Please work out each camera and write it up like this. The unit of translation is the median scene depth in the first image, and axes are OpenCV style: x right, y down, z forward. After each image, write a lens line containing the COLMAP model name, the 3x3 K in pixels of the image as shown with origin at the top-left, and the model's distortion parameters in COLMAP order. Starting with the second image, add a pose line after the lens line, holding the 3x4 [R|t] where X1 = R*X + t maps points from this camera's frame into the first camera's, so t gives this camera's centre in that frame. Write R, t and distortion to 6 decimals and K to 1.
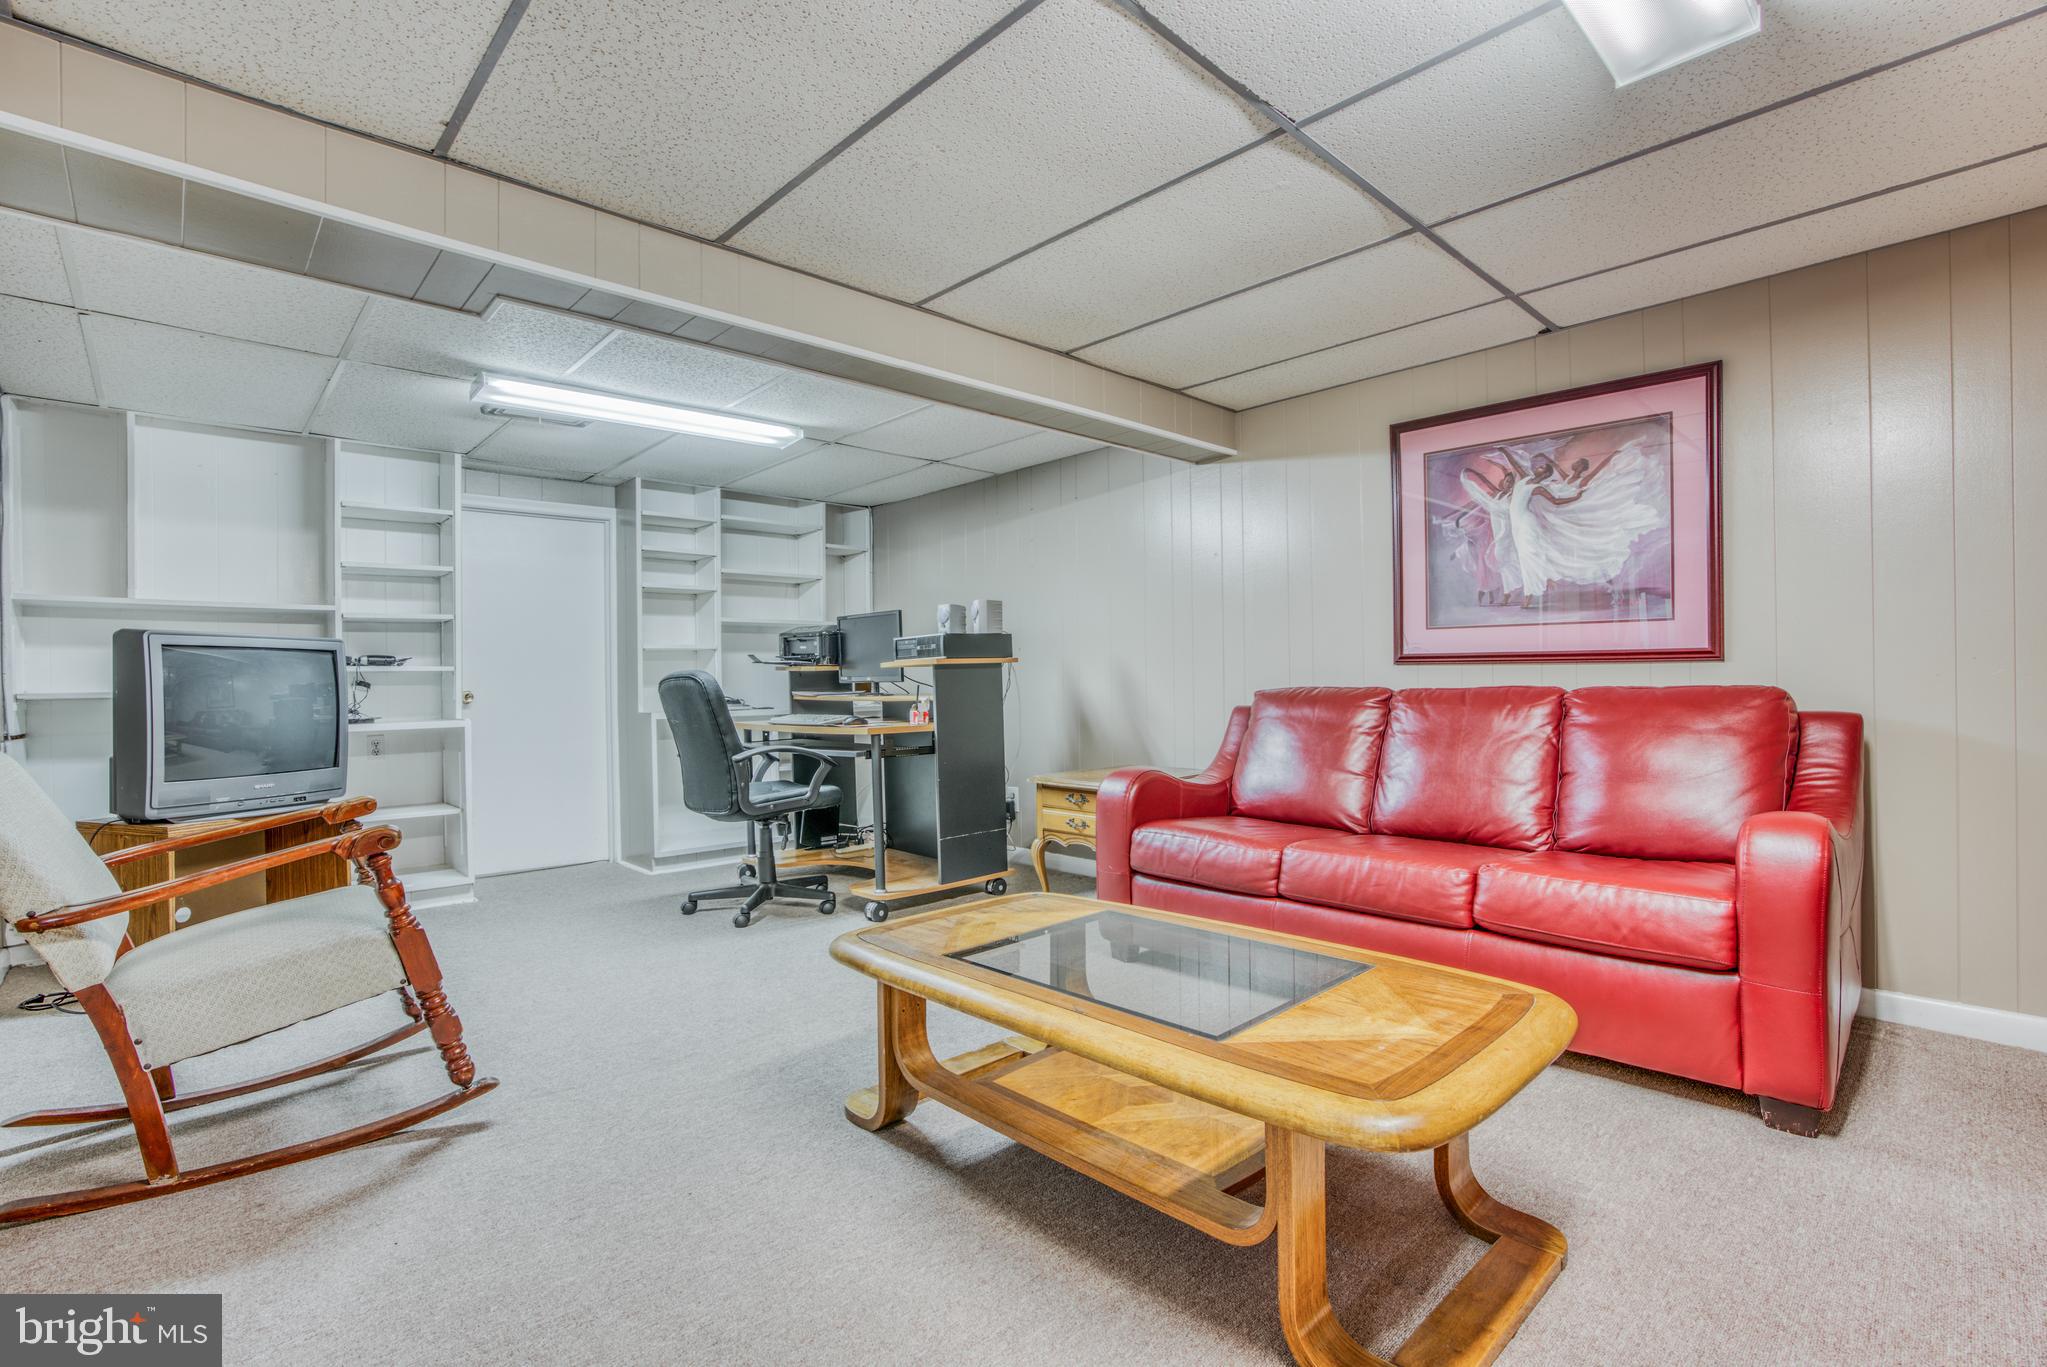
lens RADIAL K [[943.9, 0, 1039.7], [0, 943.9, 684.5], [0, 0, 1]] dist [-0.033948, 0.004655]
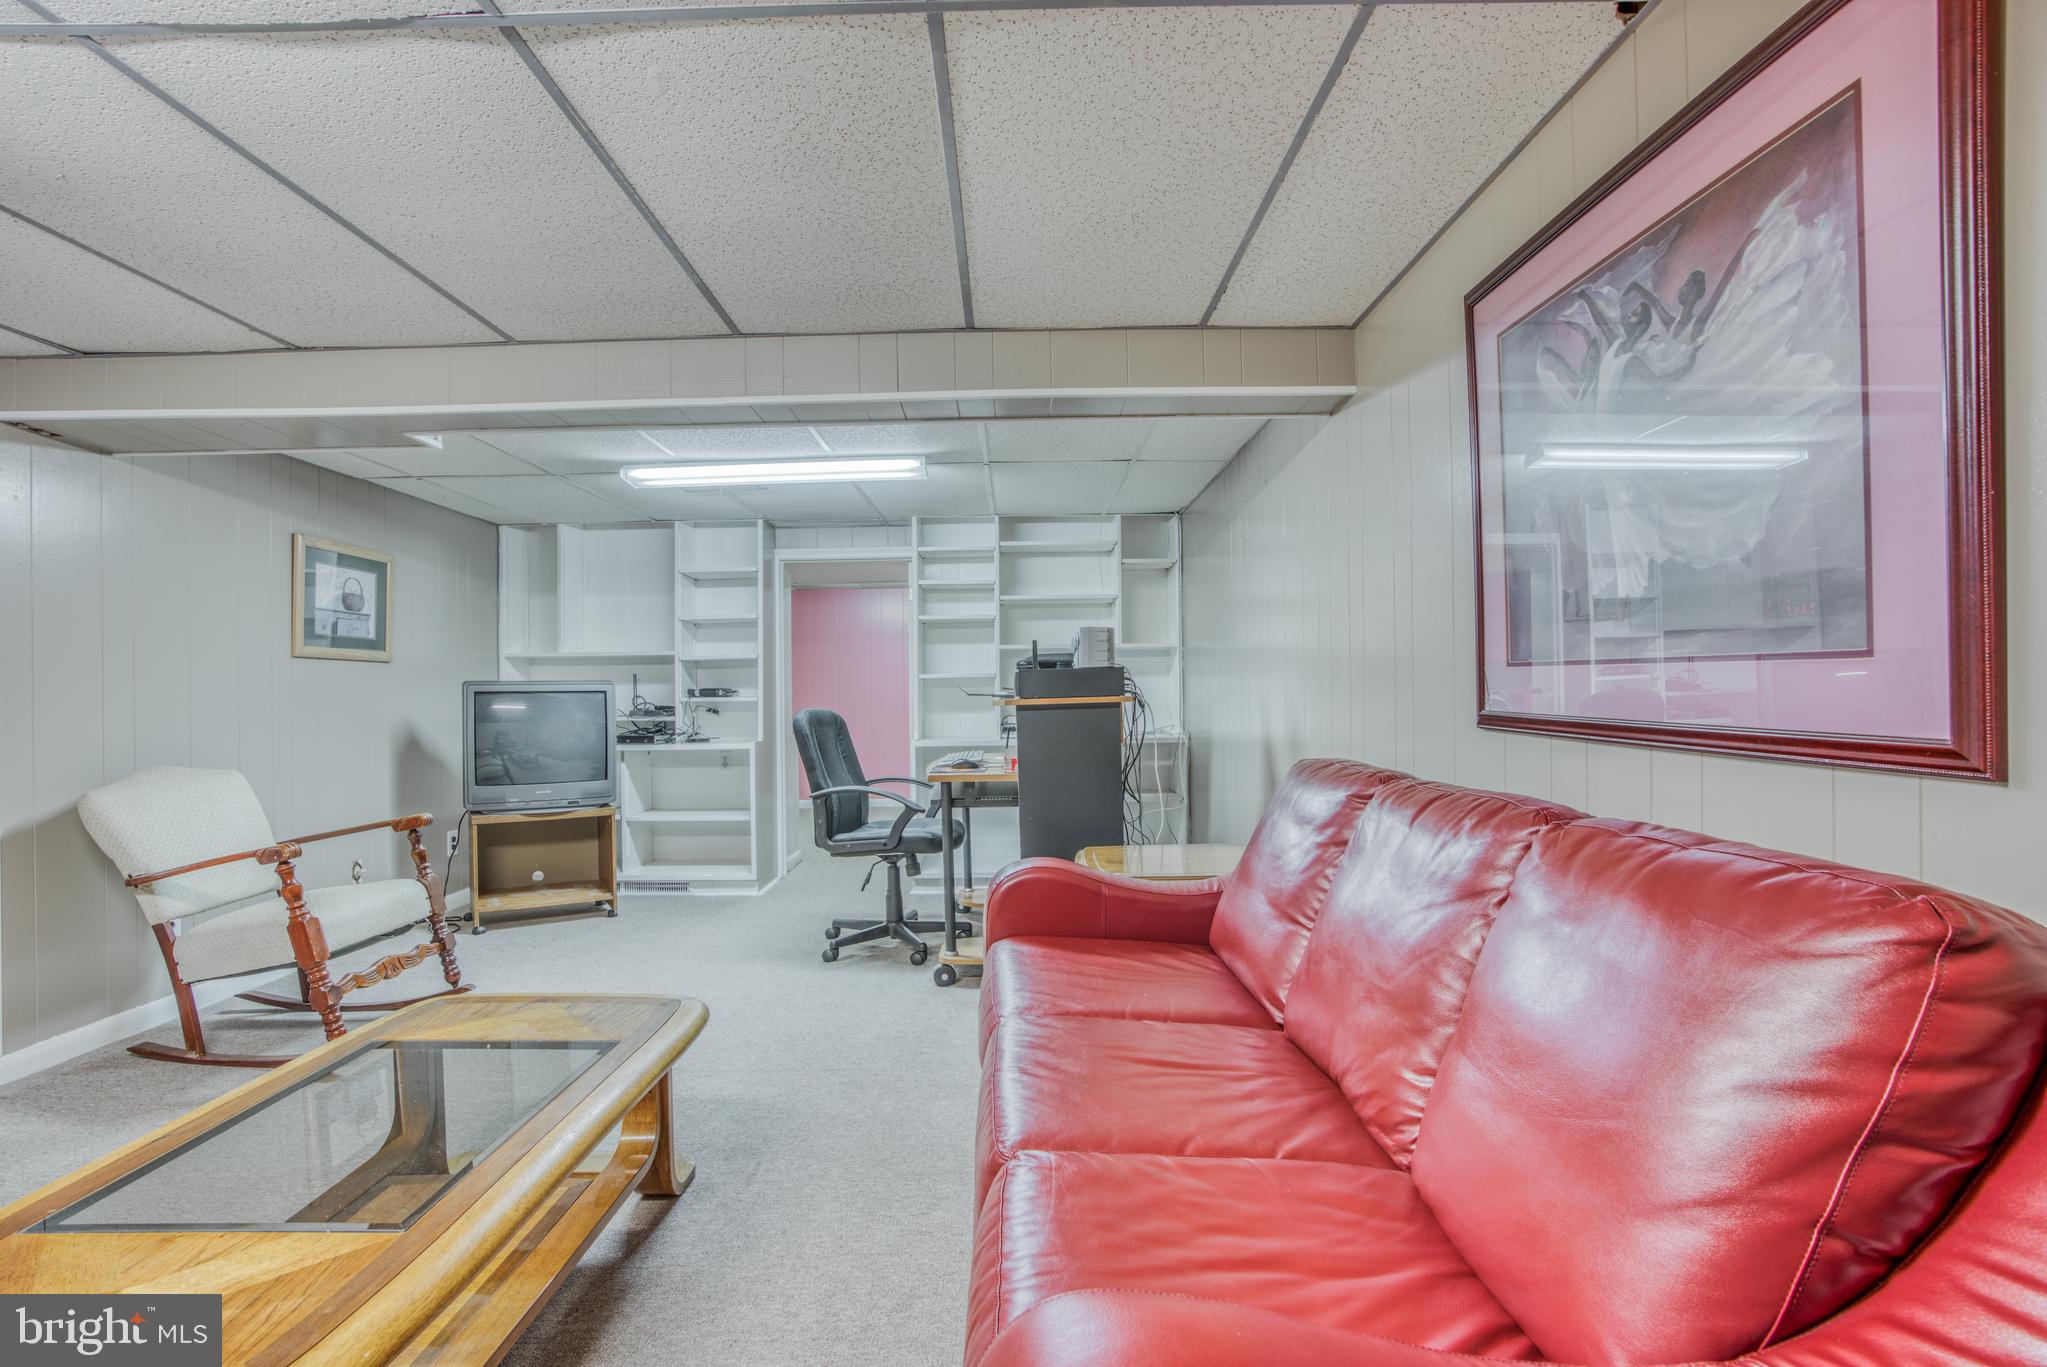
lens RADIAL K [[943.9, 0, 1025.2], [0, 943.9, 682.4], [0, 0, 1]] dist [-0.033948, 0.004655]
pose [[0.727062, 0.001827, -0.686569, 0.612716], [-0.002366, 0.999997, 0.000157, -0.052140], [0.686568, 0.001510, 0.727064, 0.459044]]
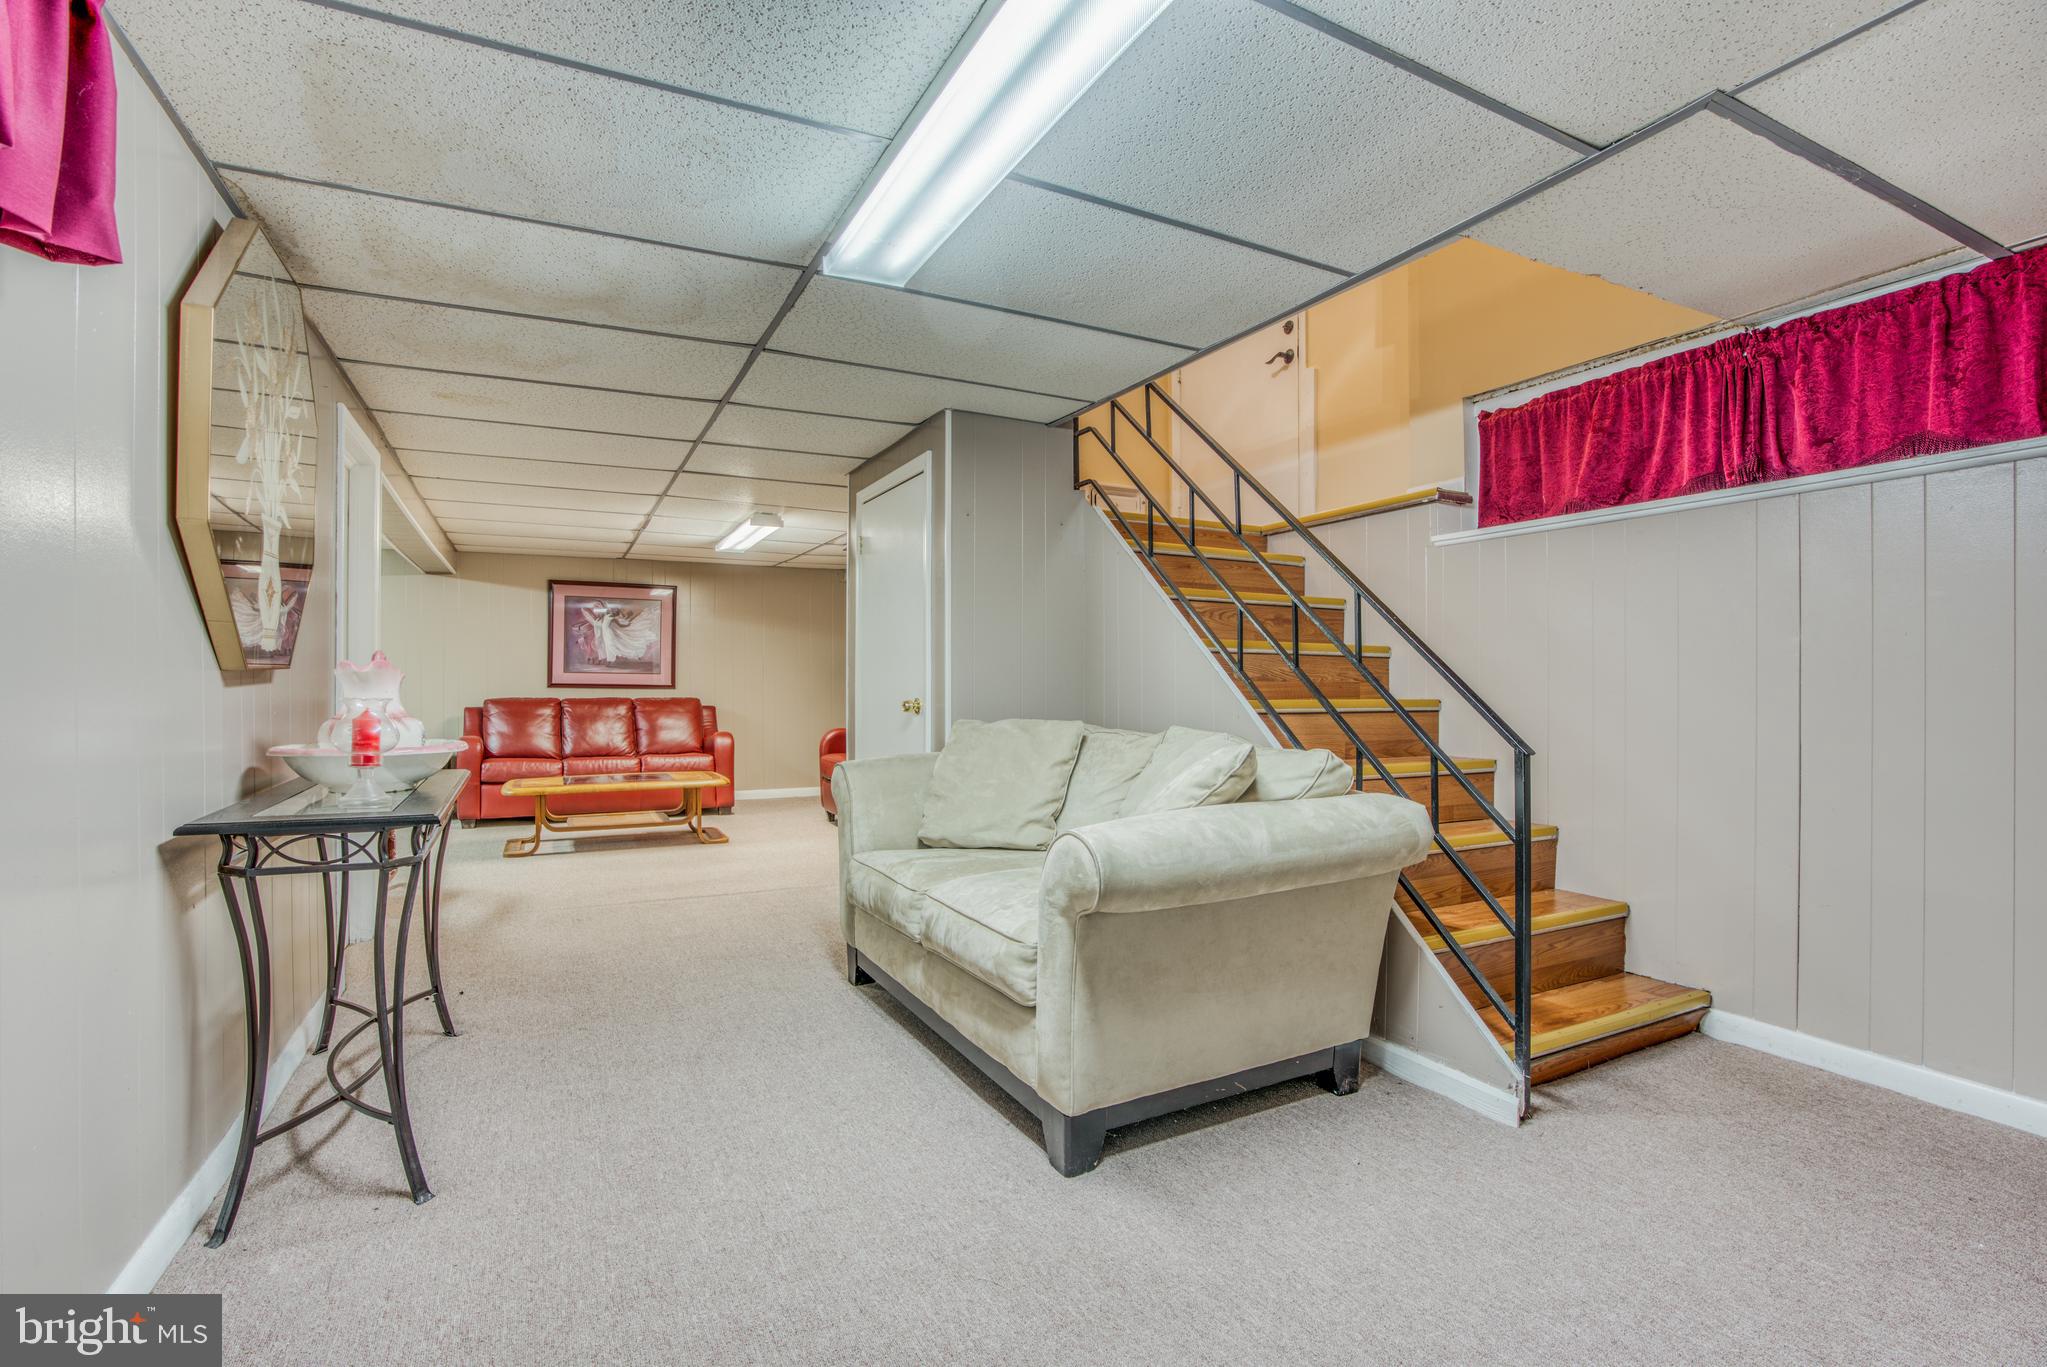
lens RADIAL K [[943.9, 0, 1017.1], [0, 943.9, 688.6], [0, 0, 1]] dist [-0.033948, 0.004655]
pose [[0.303464, 0.005988, 0.952824, -1.523412], [-0.007232, 0.999966, -0.003981, -0.019468], [-0.952815, -0.005683, 0.303497, -0.799995]]
